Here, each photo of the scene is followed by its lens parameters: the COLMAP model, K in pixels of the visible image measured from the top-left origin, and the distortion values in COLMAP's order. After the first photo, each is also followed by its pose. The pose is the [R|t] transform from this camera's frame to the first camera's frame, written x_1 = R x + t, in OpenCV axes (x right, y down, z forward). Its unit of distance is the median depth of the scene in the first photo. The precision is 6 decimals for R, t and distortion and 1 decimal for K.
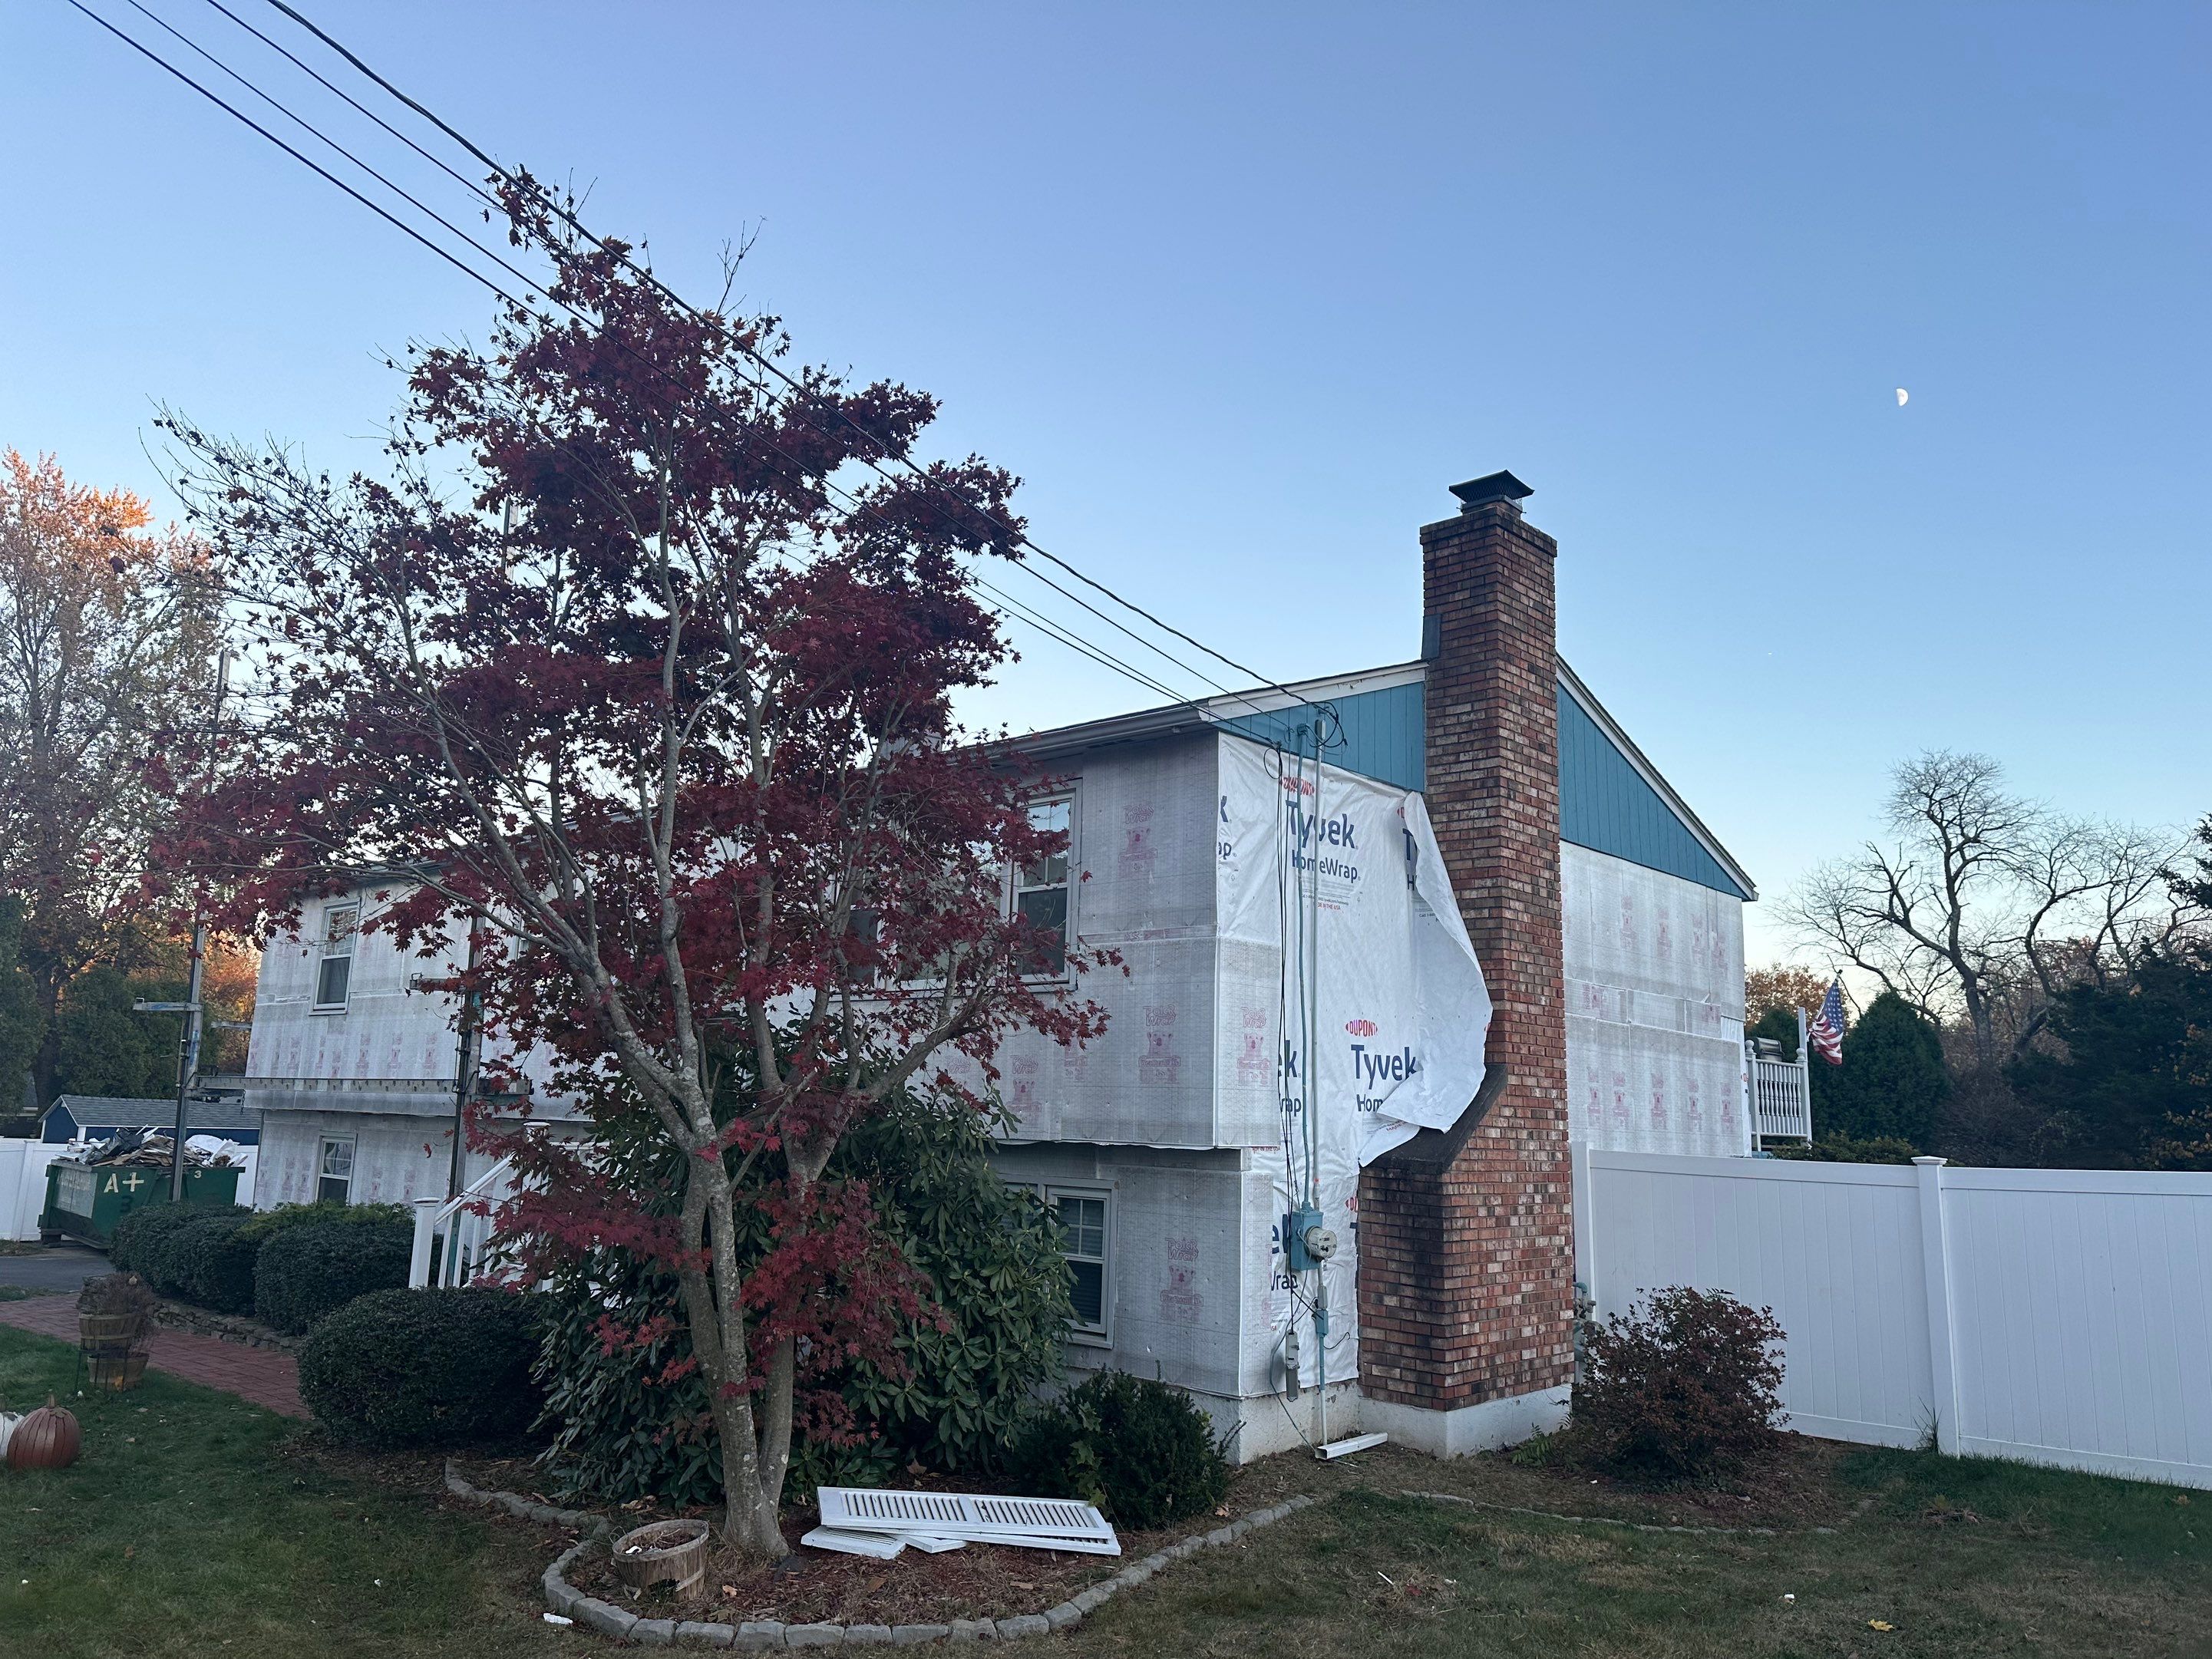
lens RADIAL K [[1522.1, 0, 1093.9], [0, 1522.1, 831.6], [0, 0, 1]] dist [0.151453, -0.246514]
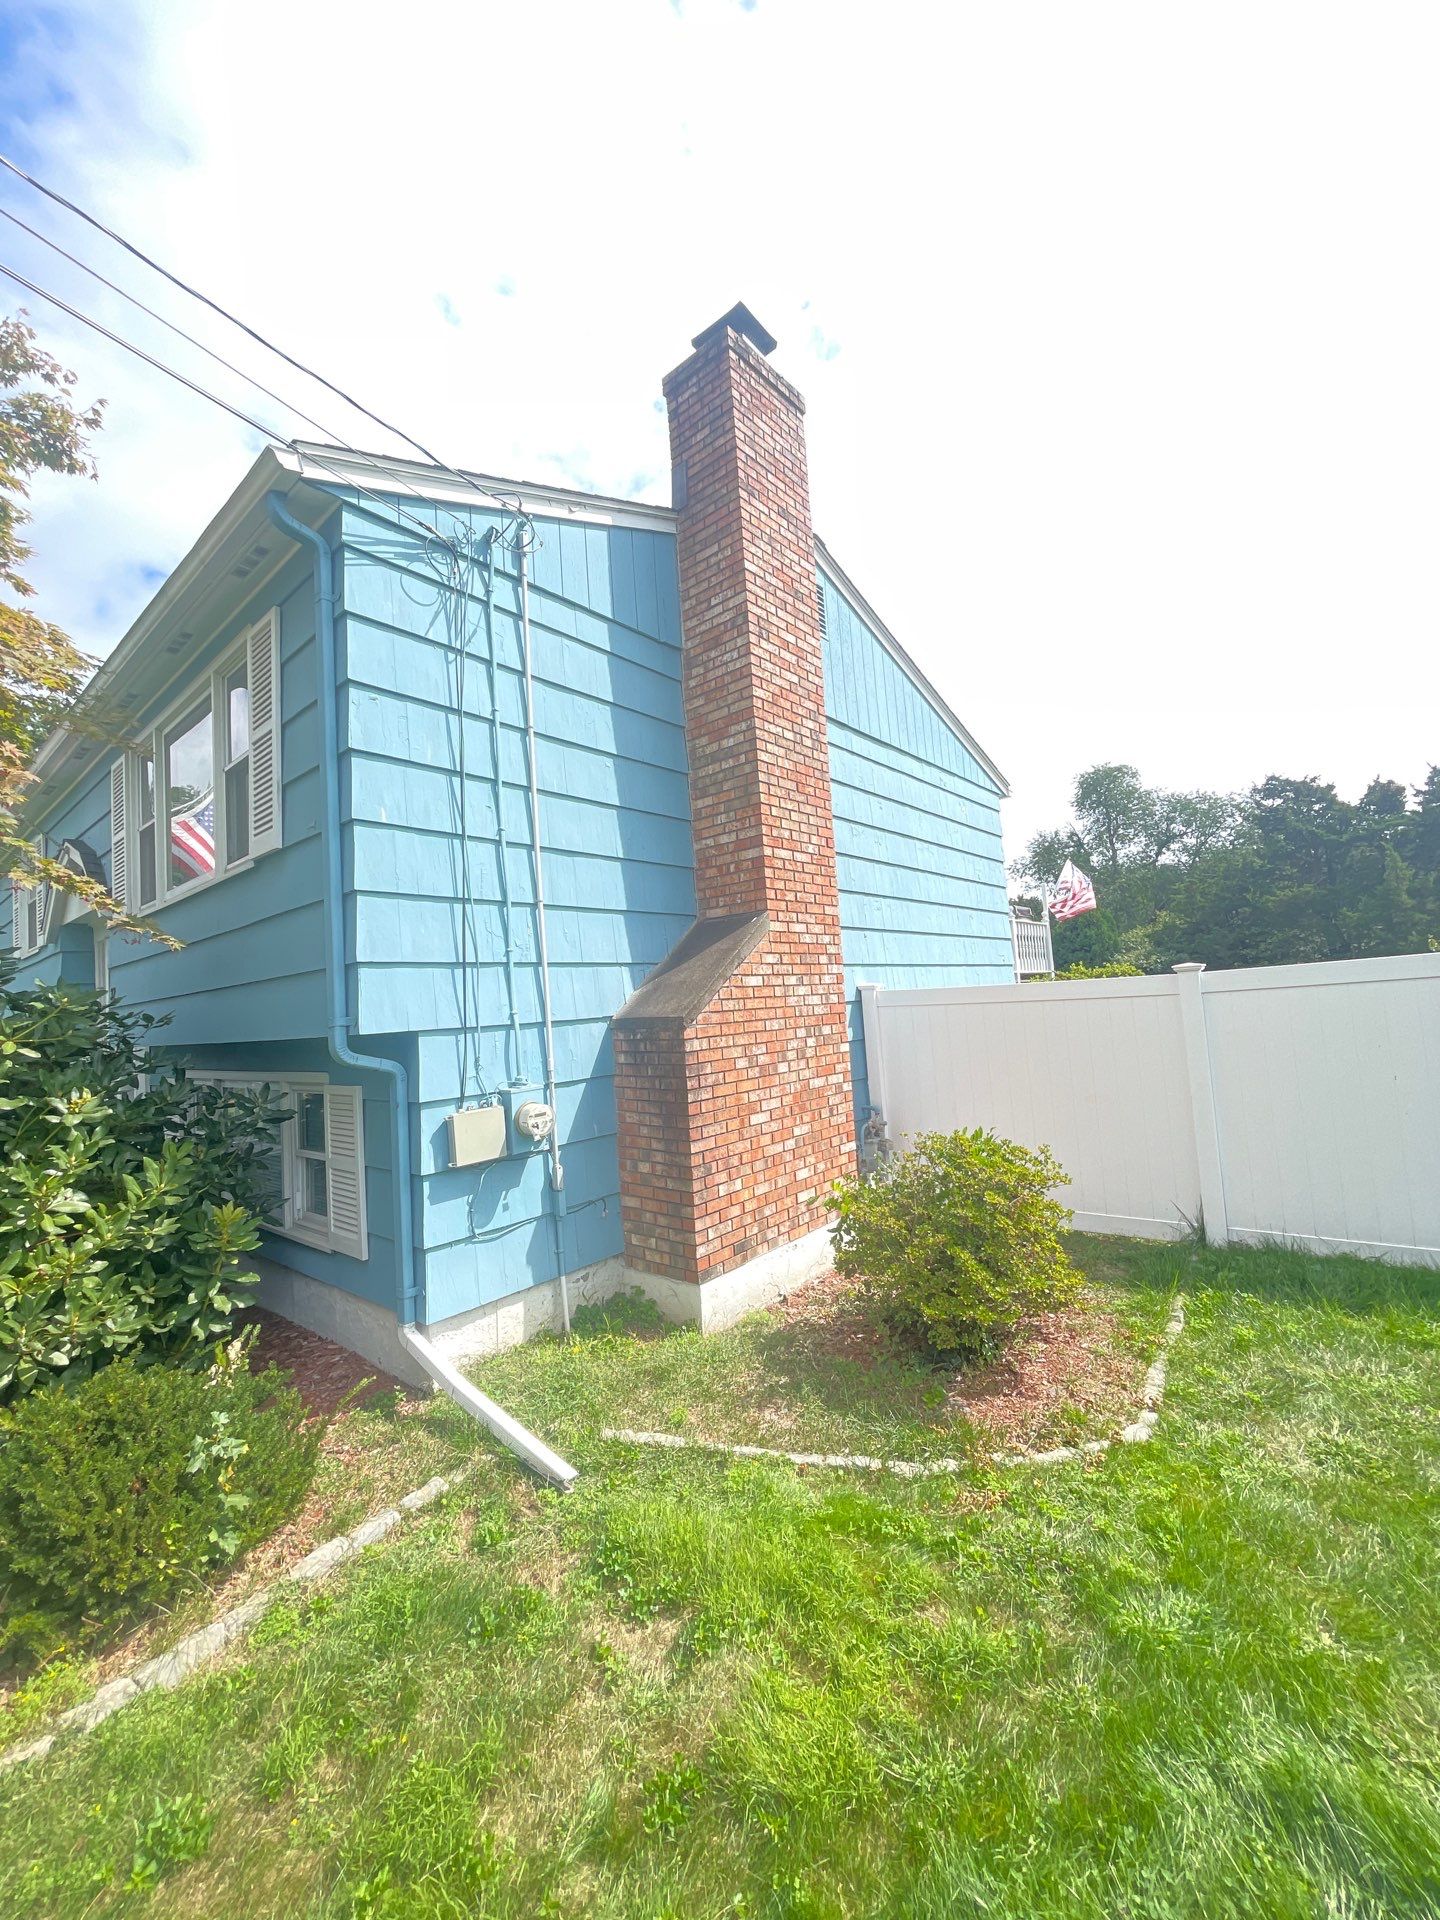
lens RADIAL K [[770.7, 0, 720.0], [0, 770.7, 960.0], [0, 0, 1]] dist [0.021174, -0.000154]
pose [[0.995148, -0.090745, 0.038013, 0.214222], [0.085532, 0.988895, 0.121536, 0.119375], [-0.048620, -0.117695, 0.991859, 0.514808]]
